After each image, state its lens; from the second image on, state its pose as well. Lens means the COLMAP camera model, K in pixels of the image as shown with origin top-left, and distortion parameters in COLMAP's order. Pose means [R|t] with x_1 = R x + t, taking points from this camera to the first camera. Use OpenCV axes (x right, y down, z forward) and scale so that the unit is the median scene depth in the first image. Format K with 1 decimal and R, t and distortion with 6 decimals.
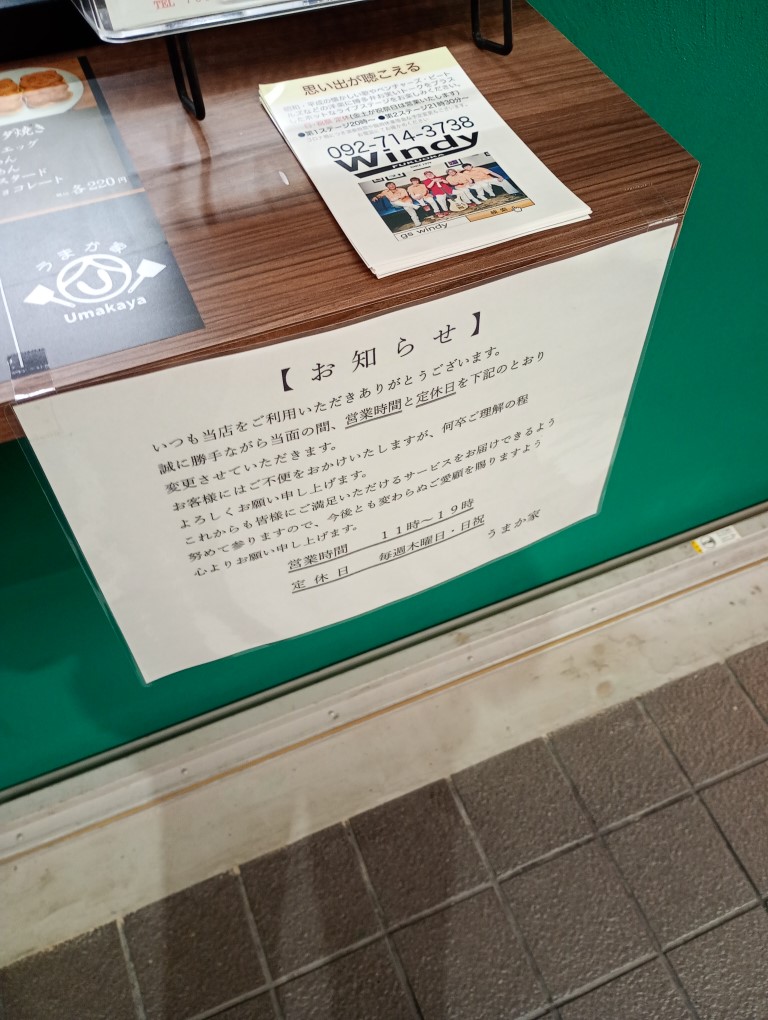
lens RADIAL K [[854.1, 0, 382.6], [0, 854.1, 508.1], [0, 0, 1]] dist [0.042351, -0.066347]
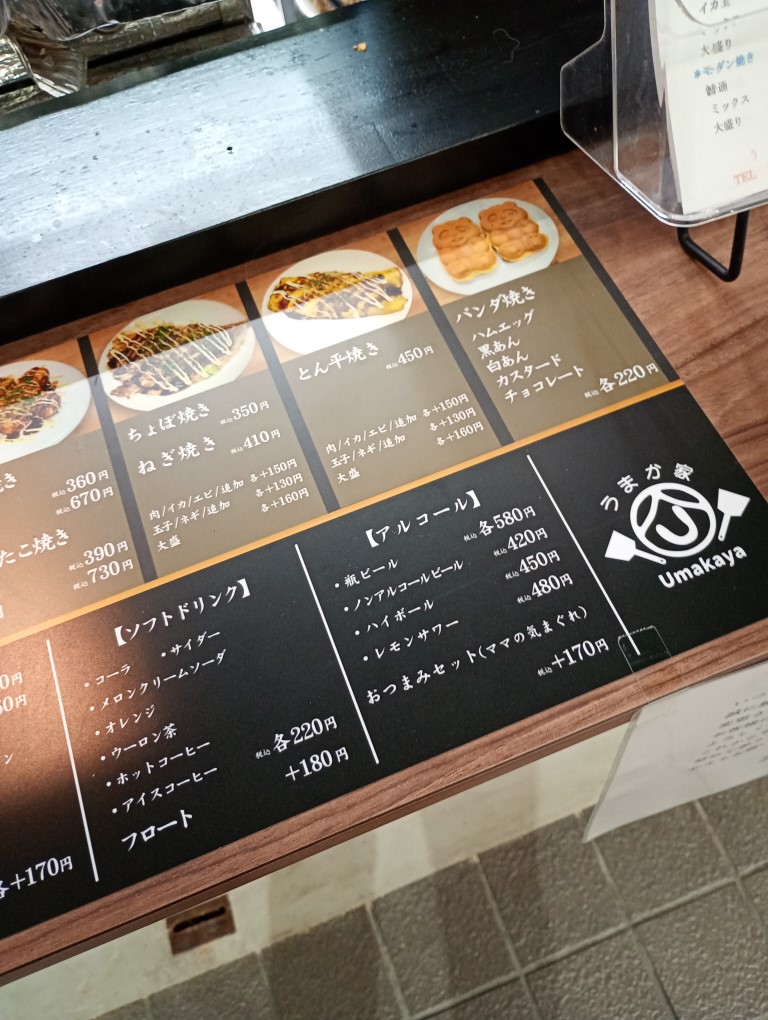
lens RADIAL K [[854.1, 0, 385.2], [0, 854.1, 508.2], [0, 0, 1]] dist [0.042351, -0.066347]
pose [[0.995885, -0.011912, -0.089839, -0.190316], [0.023865, 0.990806, 0.133172, -0.139471], [0.087427, -0.134768, 0.987013, 0.037358]]
